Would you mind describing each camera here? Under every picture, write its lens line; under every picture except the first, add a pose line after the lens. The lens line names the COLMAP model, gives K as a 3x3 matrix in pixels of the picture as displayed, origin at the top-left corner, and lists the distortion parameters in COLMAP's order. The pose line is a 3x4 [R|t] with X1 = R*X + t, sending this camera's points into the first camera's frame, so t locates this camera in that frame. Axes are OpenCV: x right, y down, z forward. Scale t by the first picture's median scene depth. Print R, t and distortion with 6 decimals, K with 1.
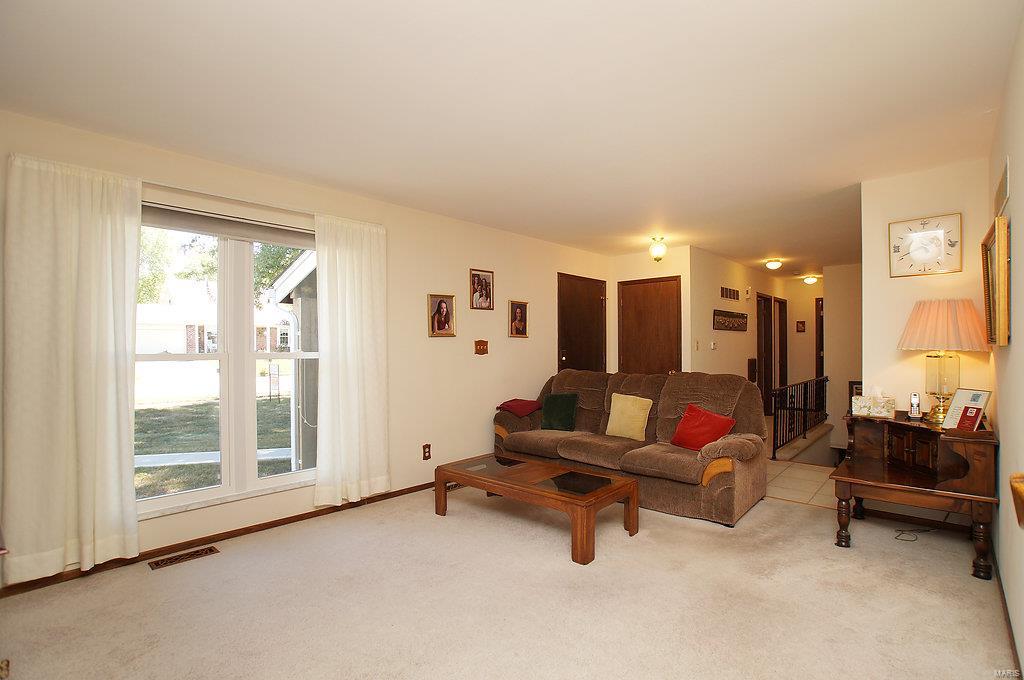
lens RADIAL K [[490.8, 0, 510.4], [0, 490.8, 347.5], [0, 0, 1]] dist [-0.063106, 0.020119]
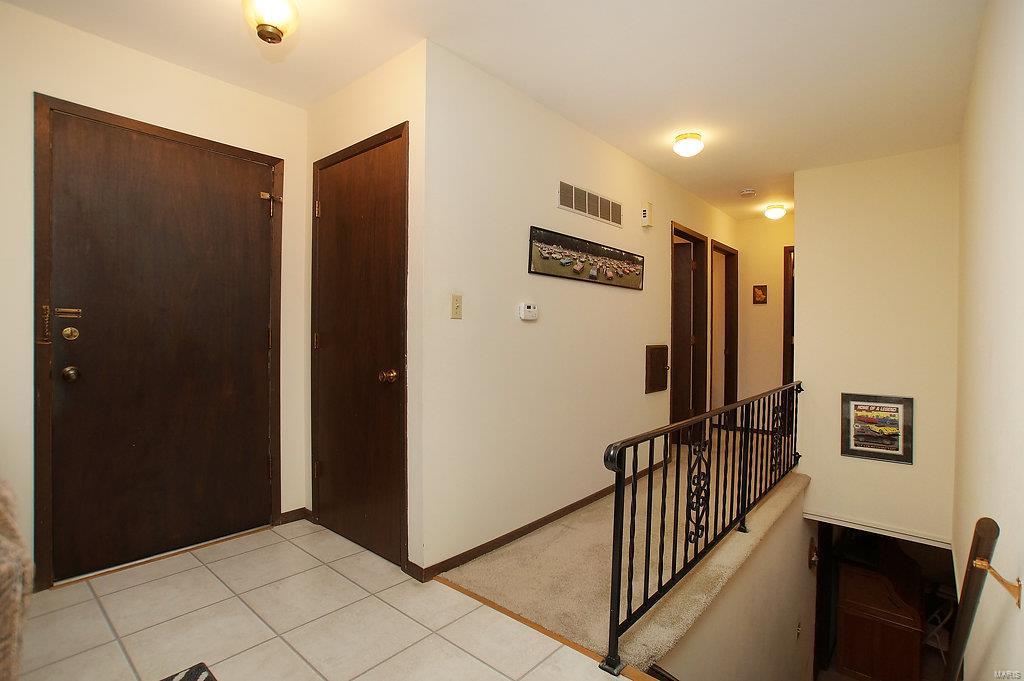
lens RADIAL K [[490.8, 0, 509.6], [0, 490.8, 335.5], [0, 0, 1]] dist [-0.063106, 0.020119]
pose [[0.999500, 0.014586, 0.028063, 0.332633], [-0.014574, 0.999894, -0.000630, 0.014830], [-0.028069, 0.000221, 0.999606, 0.490446]]
